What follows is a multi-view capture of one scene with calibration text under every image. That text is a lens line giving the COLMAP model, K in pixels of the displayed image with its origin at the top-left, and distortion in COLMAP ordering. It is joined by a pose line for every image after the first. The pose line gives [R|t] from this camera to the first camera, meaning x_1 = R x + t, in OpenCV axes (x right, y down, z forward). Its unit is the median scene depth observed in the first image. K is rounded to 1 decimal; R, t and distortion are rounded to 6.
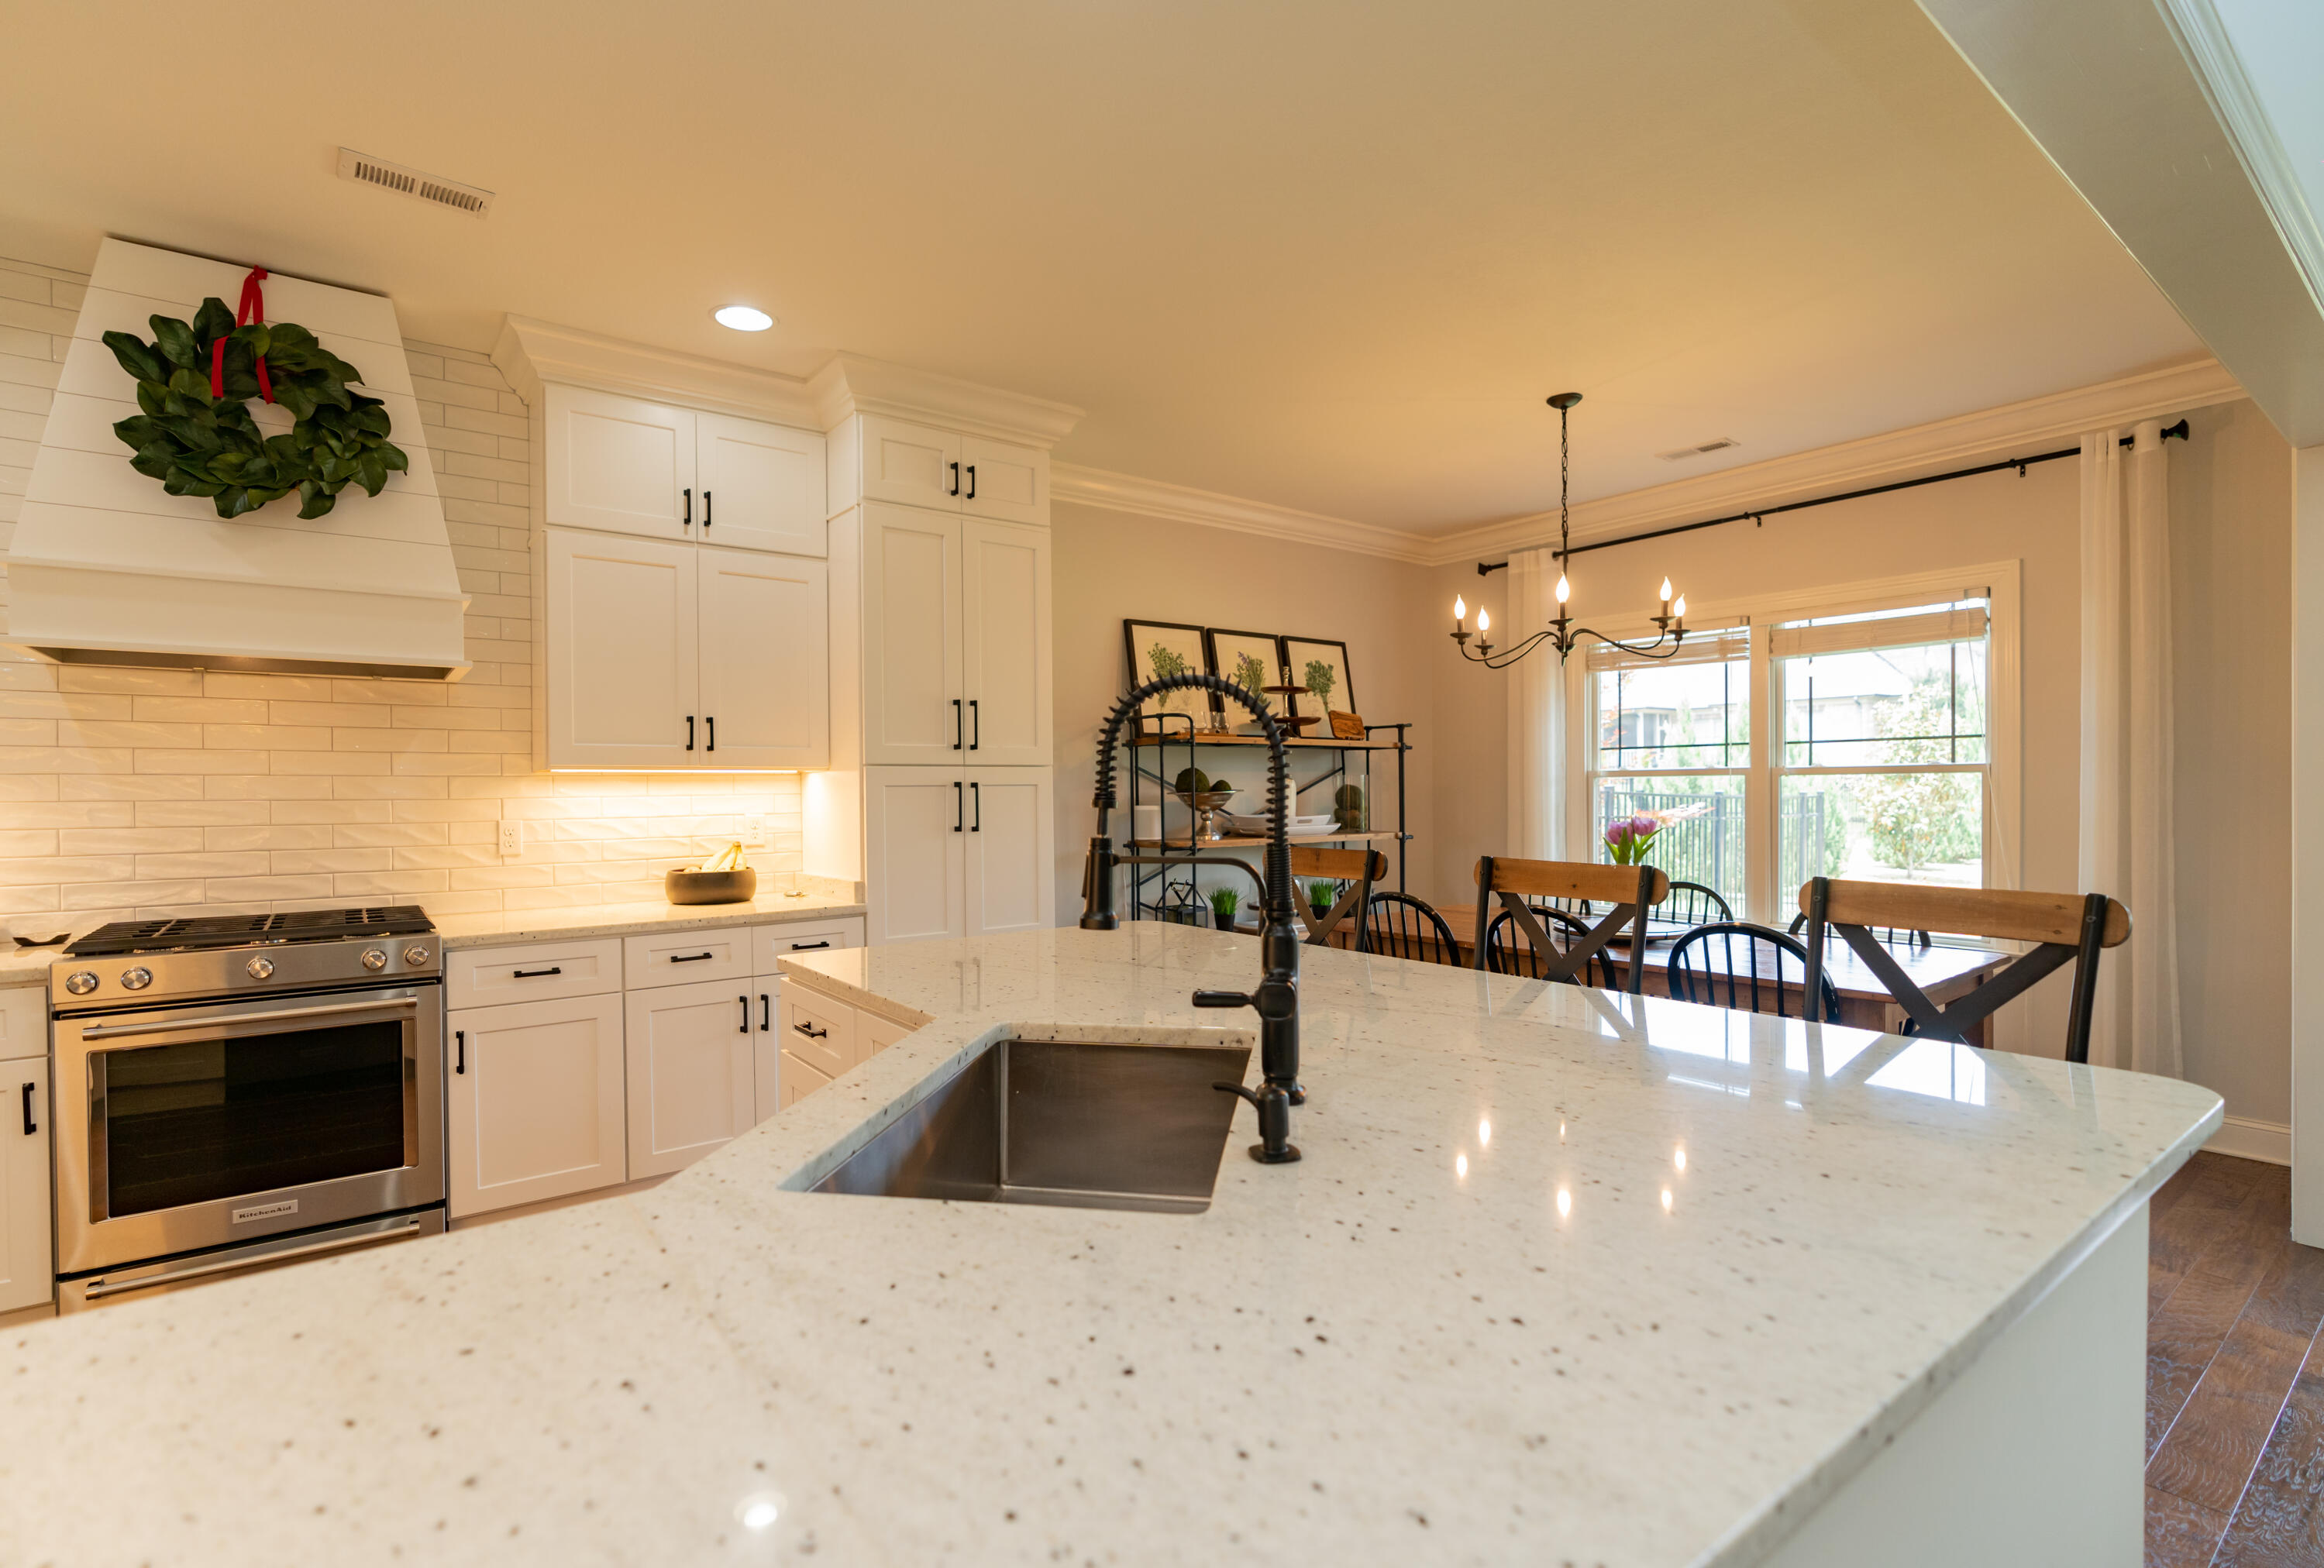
lens RADIAL K [[1072.7, 0, 1170.6], [0, 1072.7, 792.8], [0, 0, 1]] dist [-0.005257, 0.001305]
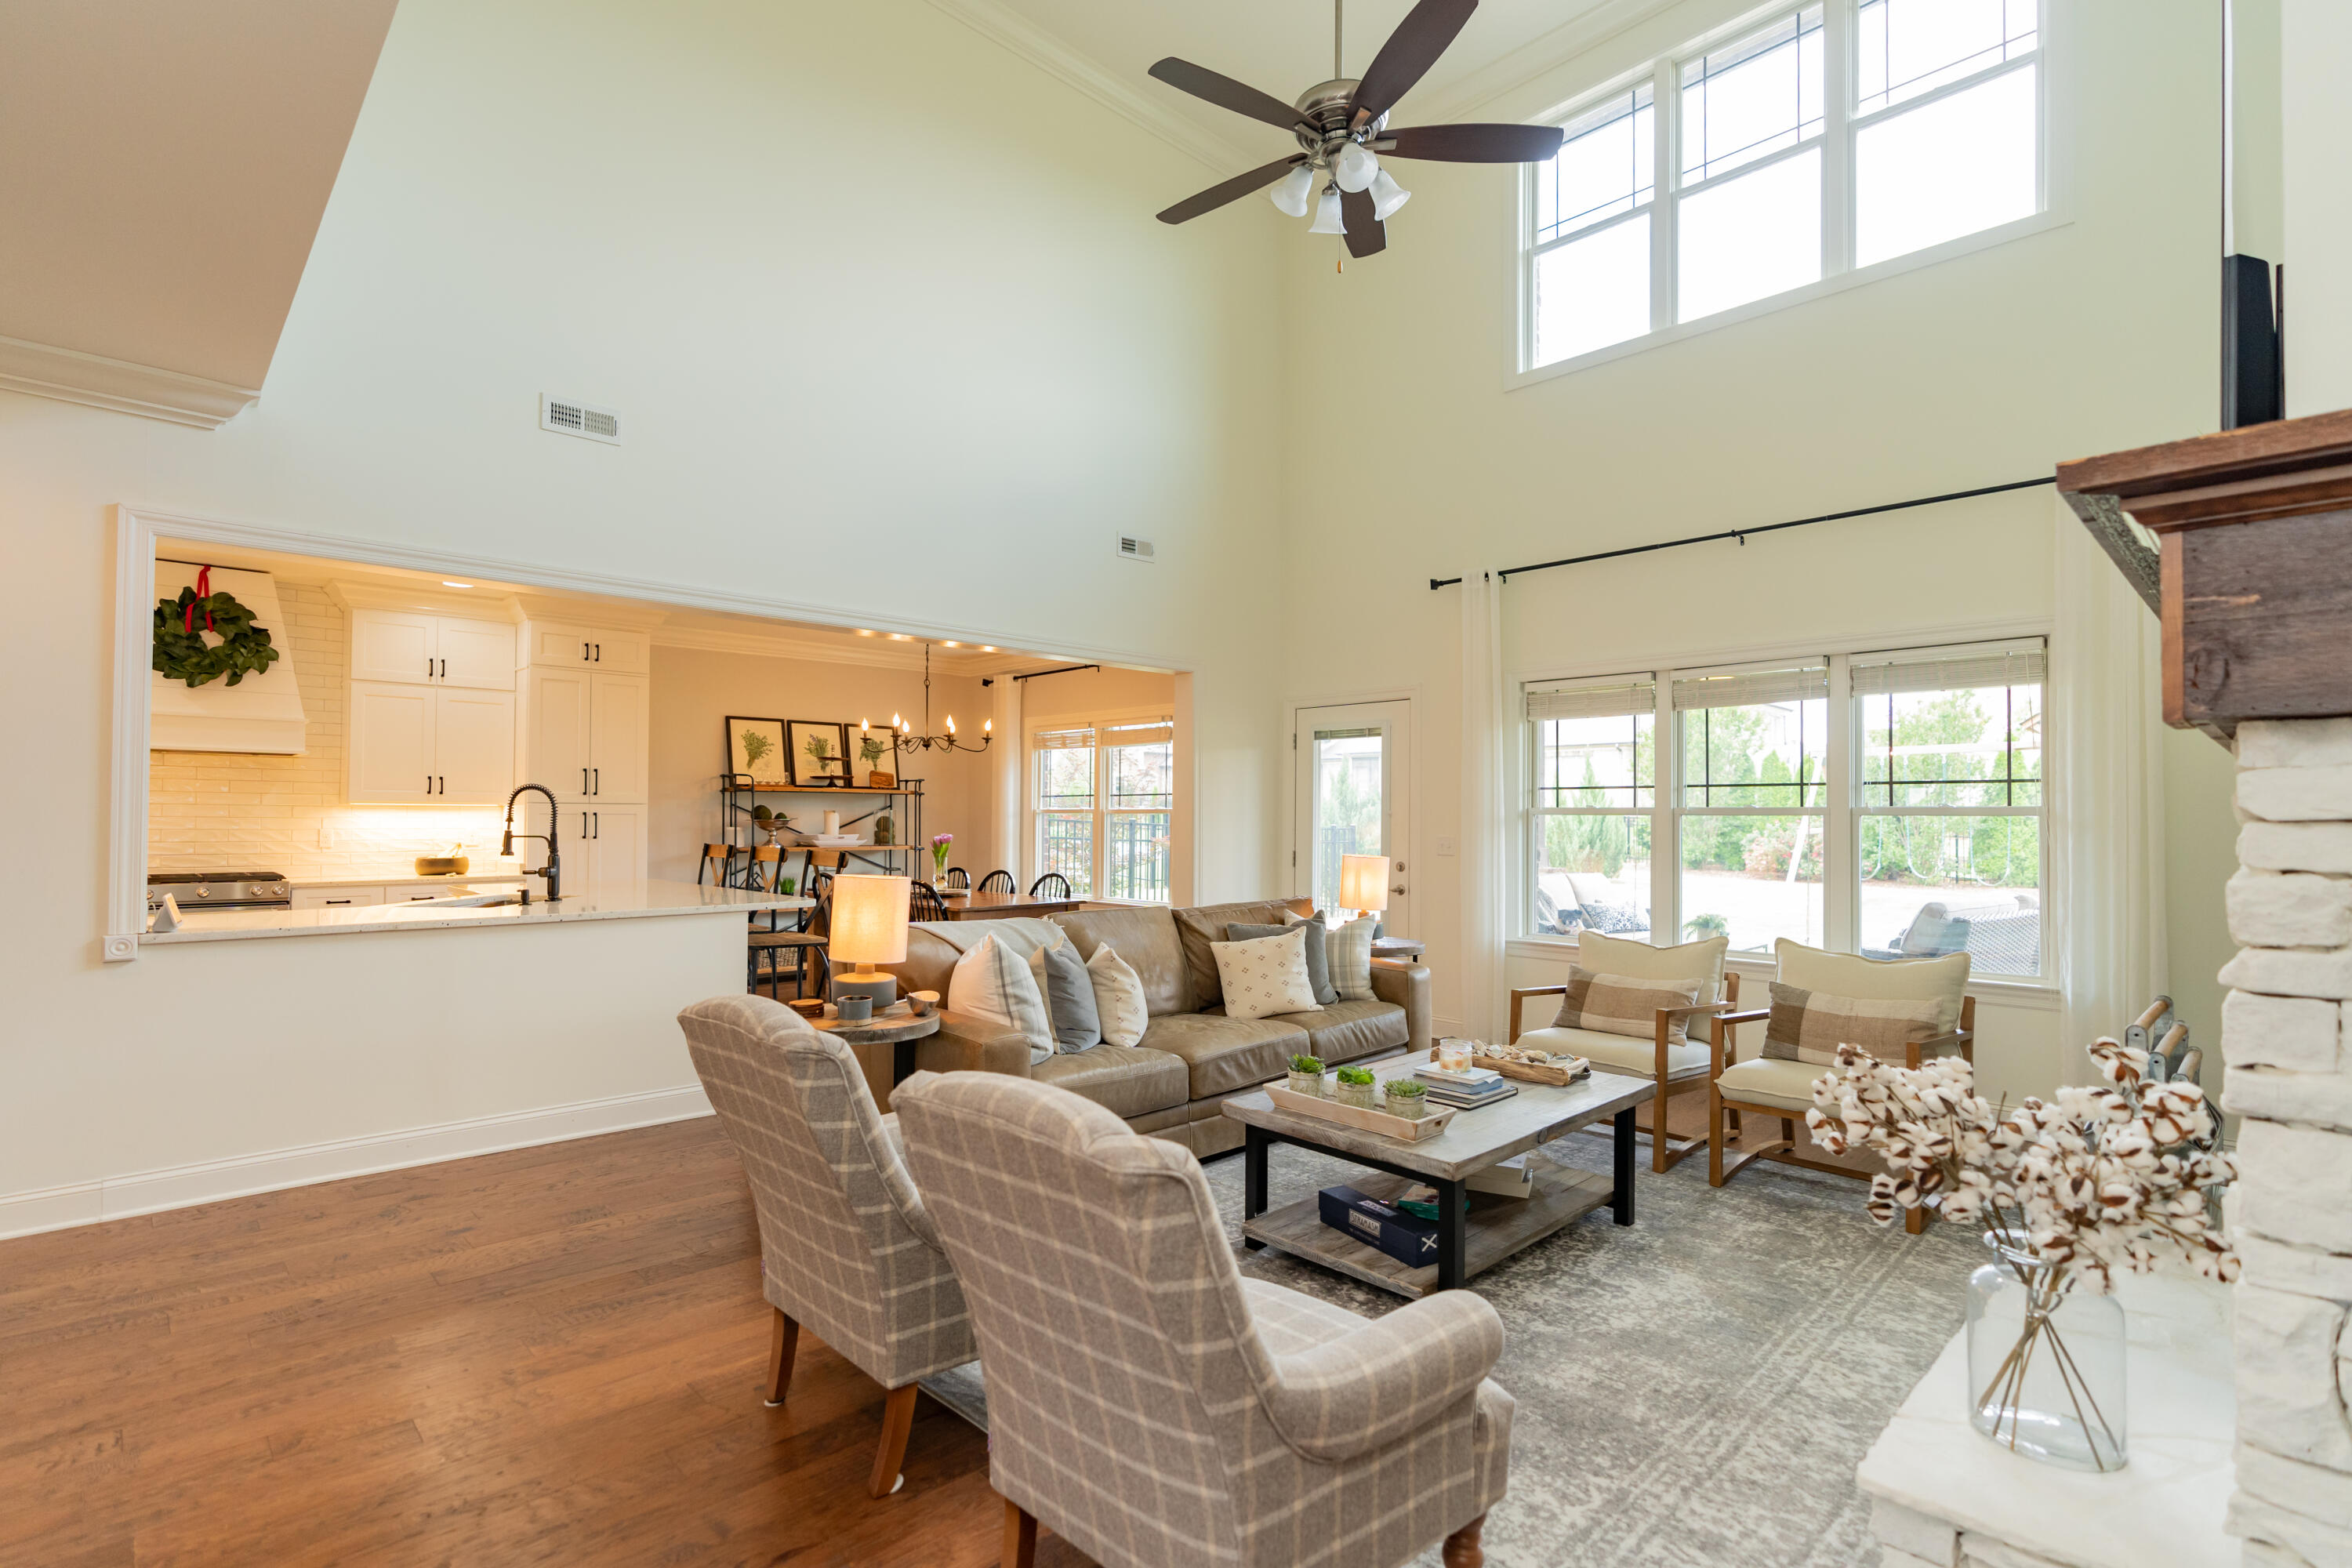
lens RADIAL K [[1085.8, 0, 1179.1], [0, 1085.8, 795.3], [0, 0, 1]] dist [-0.005257, 0.001305]
pose [[0.993324, 0.014183, 0.114486, 0.730706], [-0.011213, 0.999585, -0.026550, -0.000838], [-0.114815, 0.025089, 0.993070, -1.189909]]
